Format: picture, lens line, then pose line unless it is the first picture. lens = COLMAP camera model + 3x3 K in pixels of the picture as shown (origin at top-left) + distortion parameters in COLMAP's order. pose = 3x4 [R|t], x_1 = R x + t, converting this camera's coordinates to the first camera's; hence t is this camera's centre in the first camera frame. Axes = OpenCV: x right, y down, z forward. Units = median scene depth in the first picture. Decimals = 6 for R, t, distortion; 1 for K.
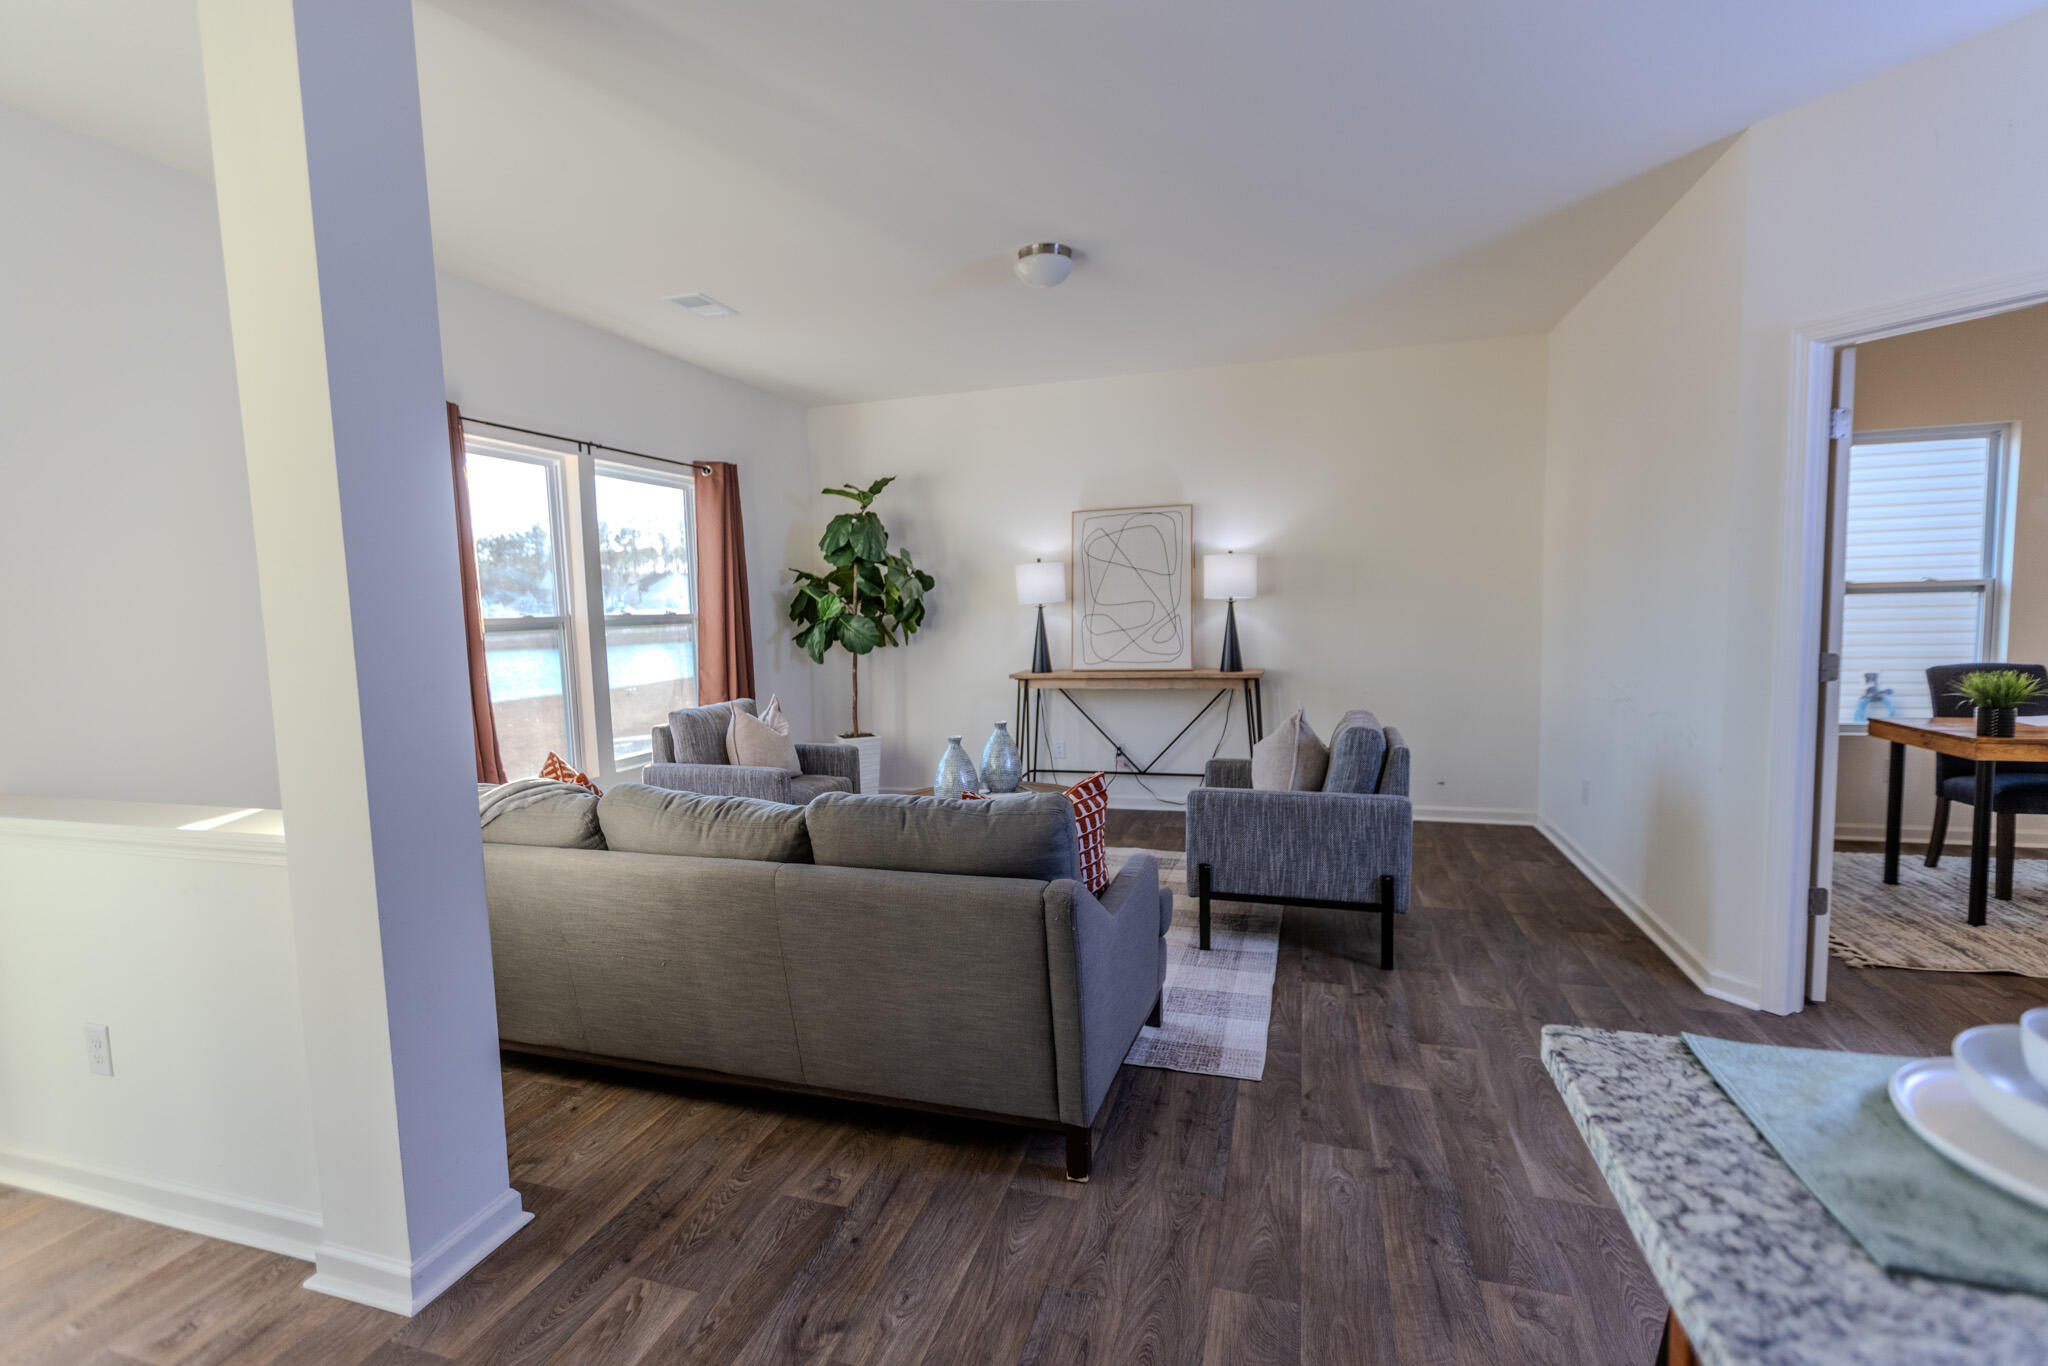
lens RADIAL K [[909.9, 0, 1018.4], [0, 909.9, 678.2], [0, 0, 1]] dist [0.004936, -0.003114]
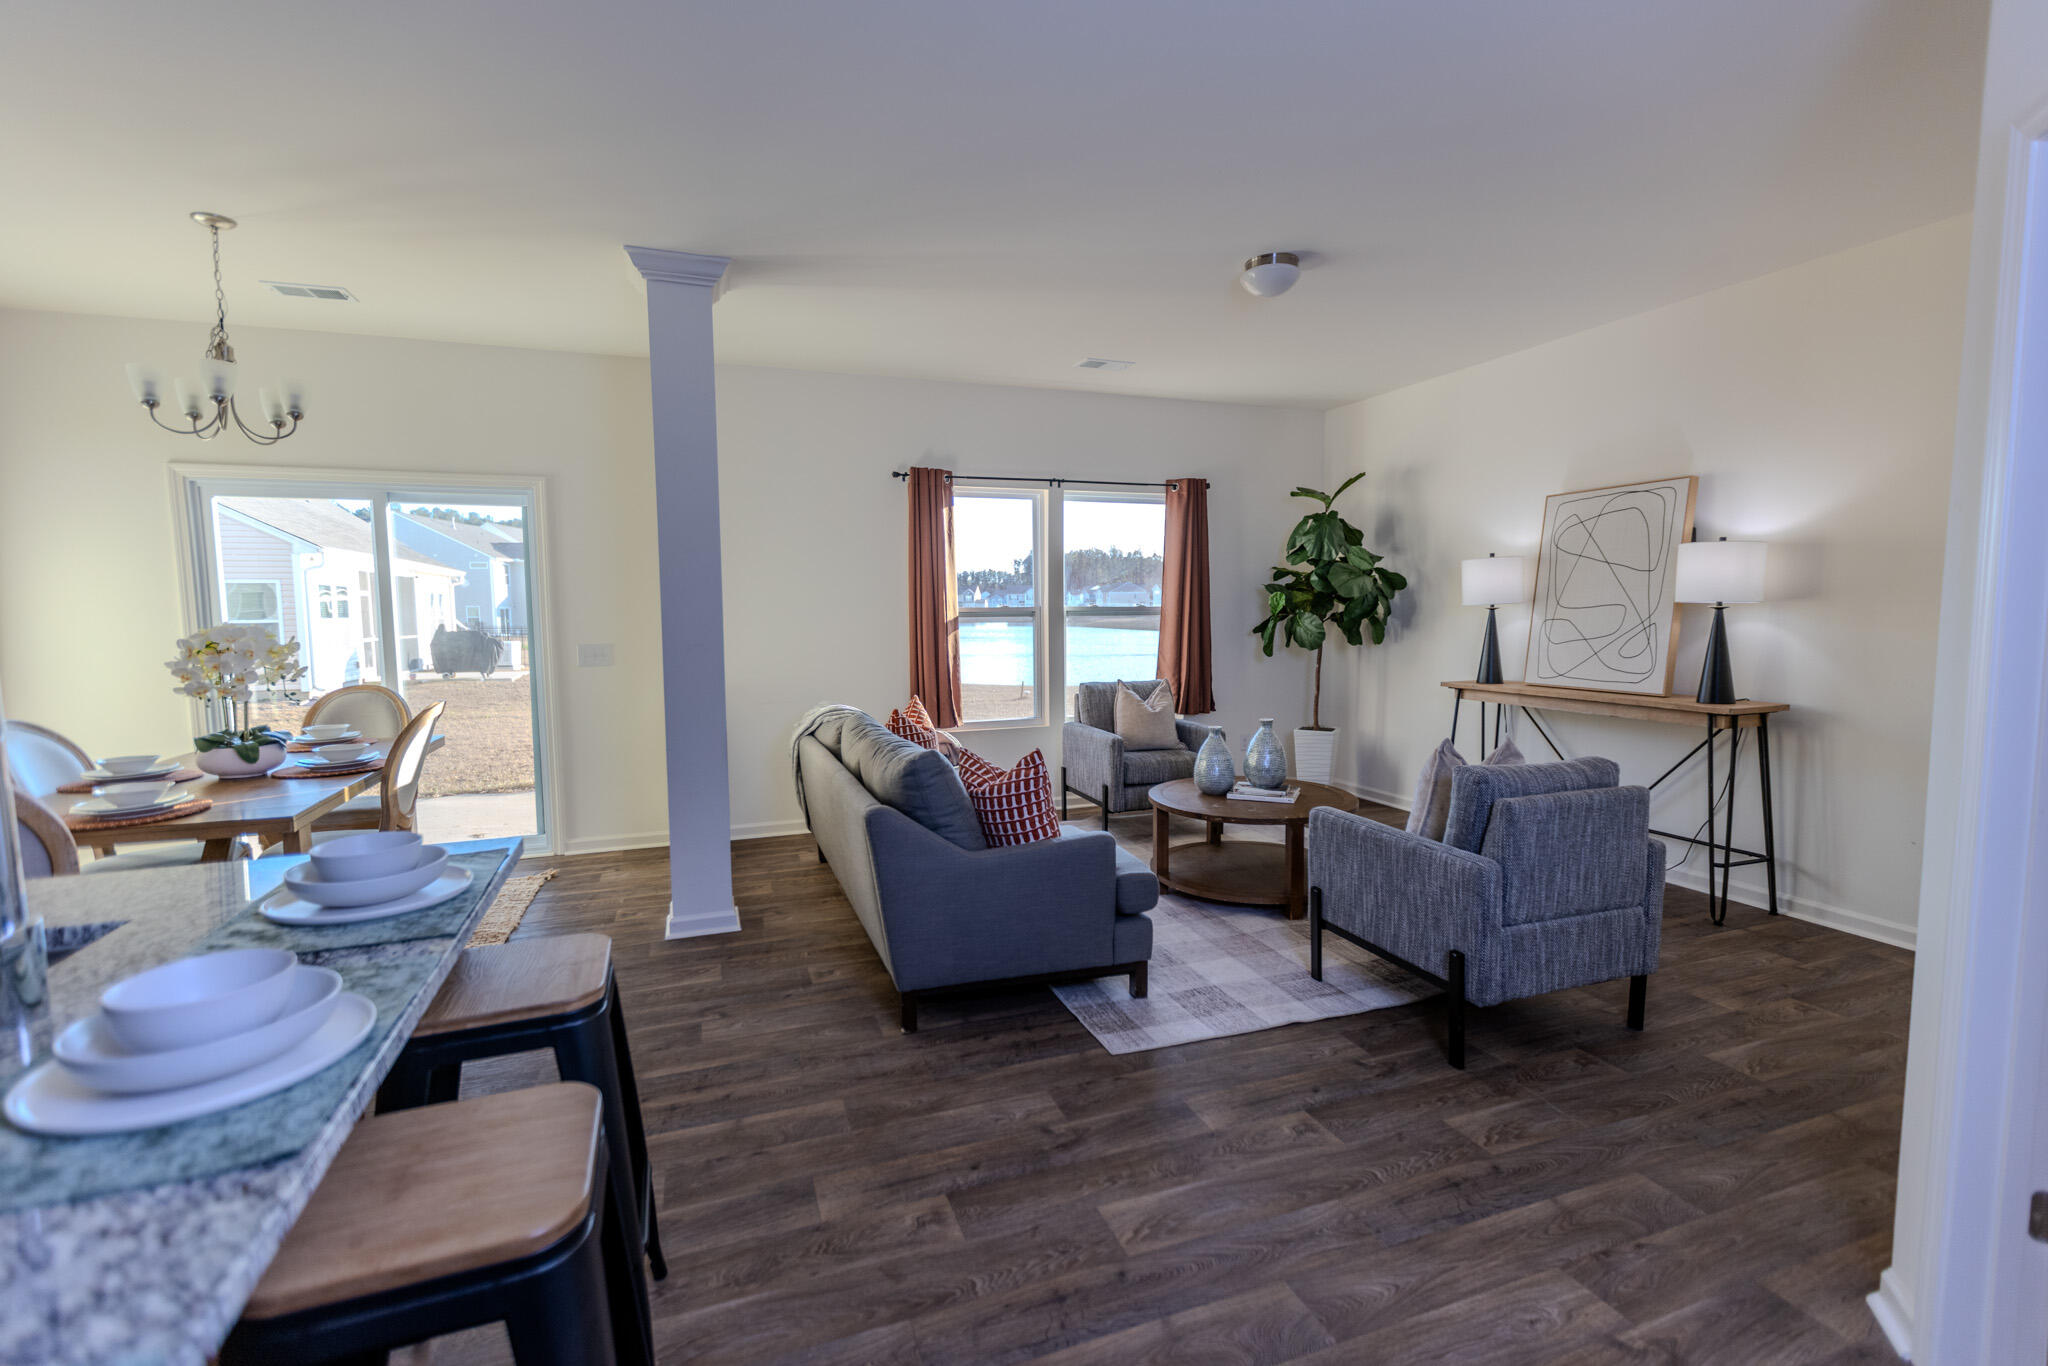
lens RADIAL K [[909.9, 0, 1022.4], [0, 909.9, 679.5], [0, 0, 1]] dist [0.004936, -0.003114]
pose [[0.607671, 0.086012, -0.789518, 0.615015], [-0.072850, 0.995964, 0.052432, -0.031197], [0.790841, 0.025655, 0.611484, 0.145652]]
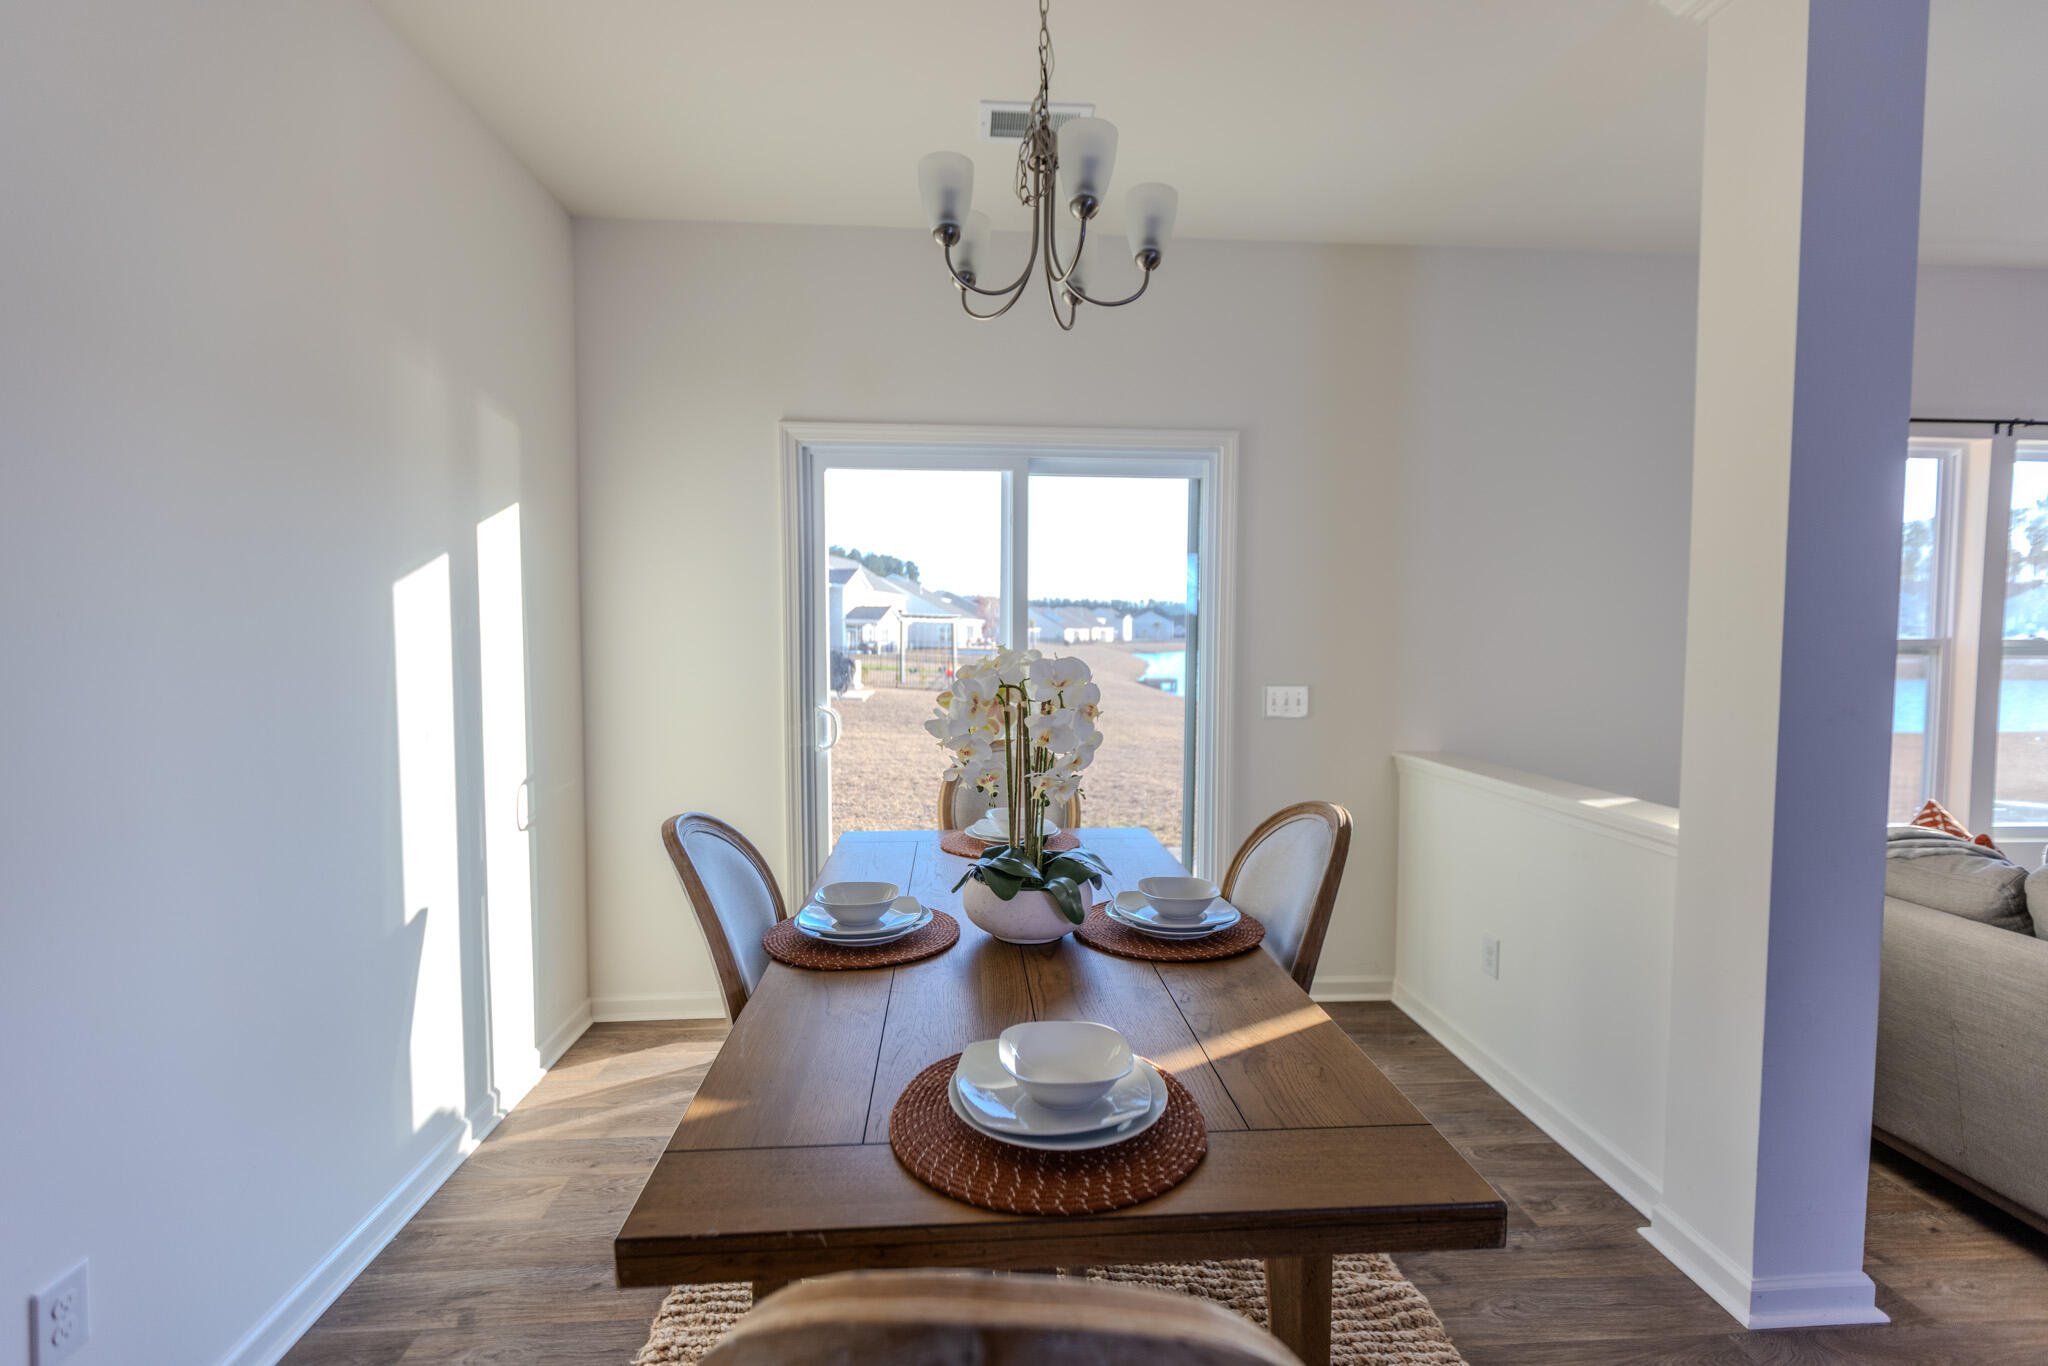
lens RADIAL K [[909.9, 0, 1020.5], [0, 909.9, 677.5], [0, 0, 1]] dist [0.004936, -0.003114]
pose [[0.358697, 0.075989, -0.930356, -0.030969], [-0.091885, 0.994715, 0.045819, 0.005200], [0.928921, 0.069051, 0.363783, -0.069133]]
